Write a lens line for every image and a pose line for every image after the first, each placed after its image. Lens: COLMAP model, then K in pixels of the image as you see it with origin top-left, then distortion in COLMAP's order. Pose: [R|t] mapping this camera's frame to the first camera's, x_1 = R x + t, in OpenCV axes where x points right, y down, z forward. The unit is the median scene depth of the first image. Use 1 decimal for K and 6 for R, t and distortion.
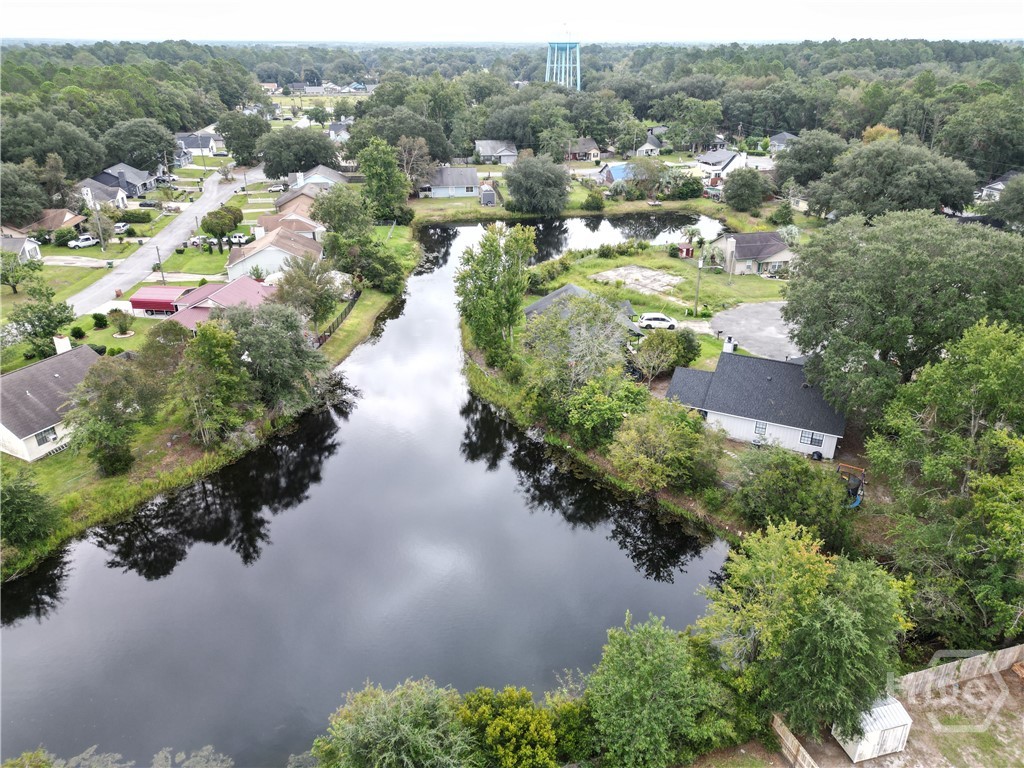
lens RADIAL K [[717.8, 0, 514.1], [0, 717.8, 379.6], [0, 0, 1]] dist [0.065658, -0.055432]
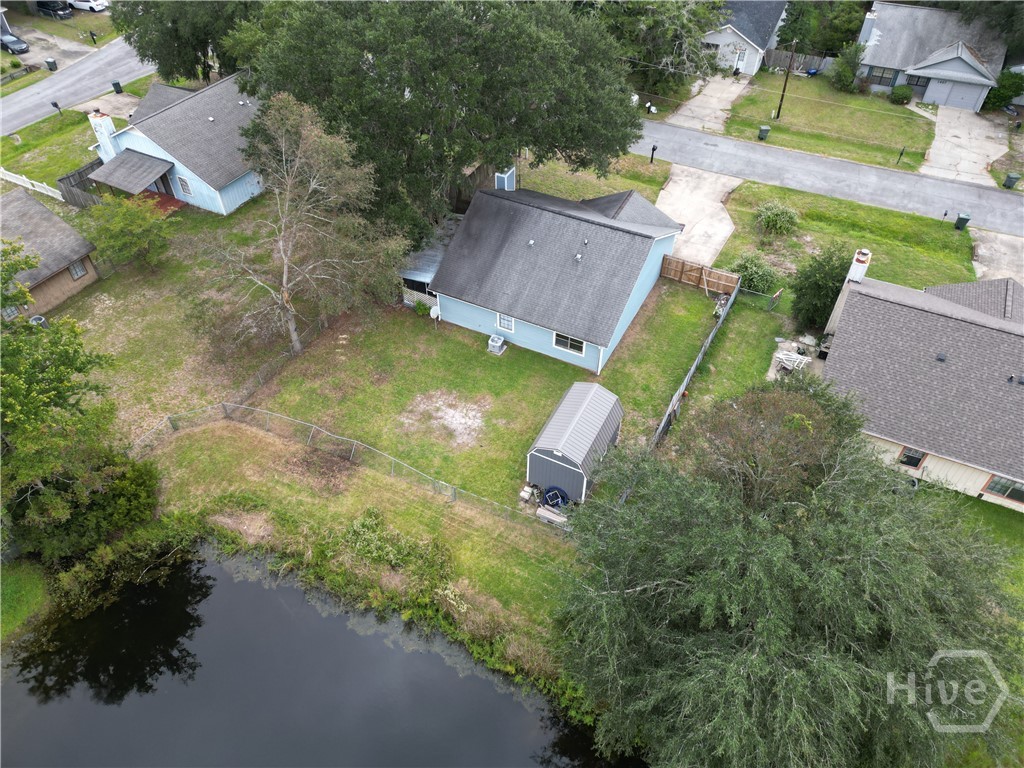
lens RADIAL K [[717.8, 0, 507.3], [0, 717.8, 386.3], [0, 0, 1]] dist [0.065658, -0.055432]
pose [[0.799497, 0.423181, -0.426289, 0.023929], [-0.254431, 0.881462, 0.397855, -0.257428], [0.544123, -0.209623, 0.812397, 0.592117]]
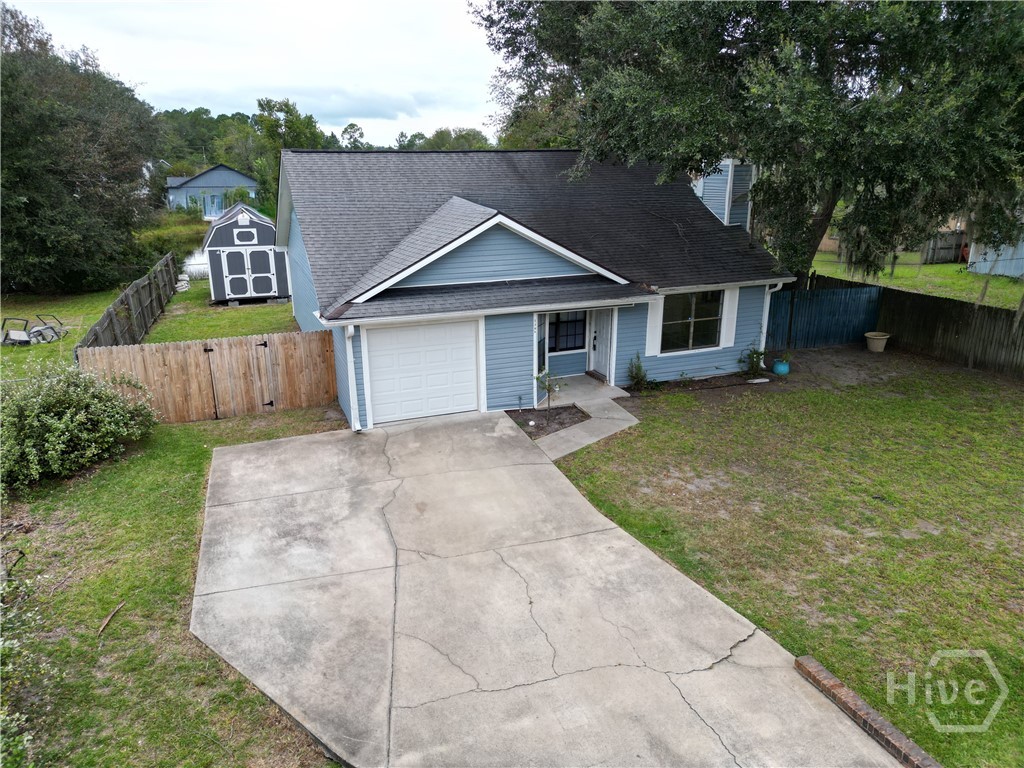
lens RADIAL K [[717.8, 0, 508.0], [0, 717.8, 388.3], [0, 0, 1]] dist [0.065658, -0.055432]
pose [[-0.979980, 0.062592, -0.189003, -0.048647], [-0.081023, 0.741760, 0.665753, -0.265219], [0.181865, 0.667738, -0.721838, 0.855374]]
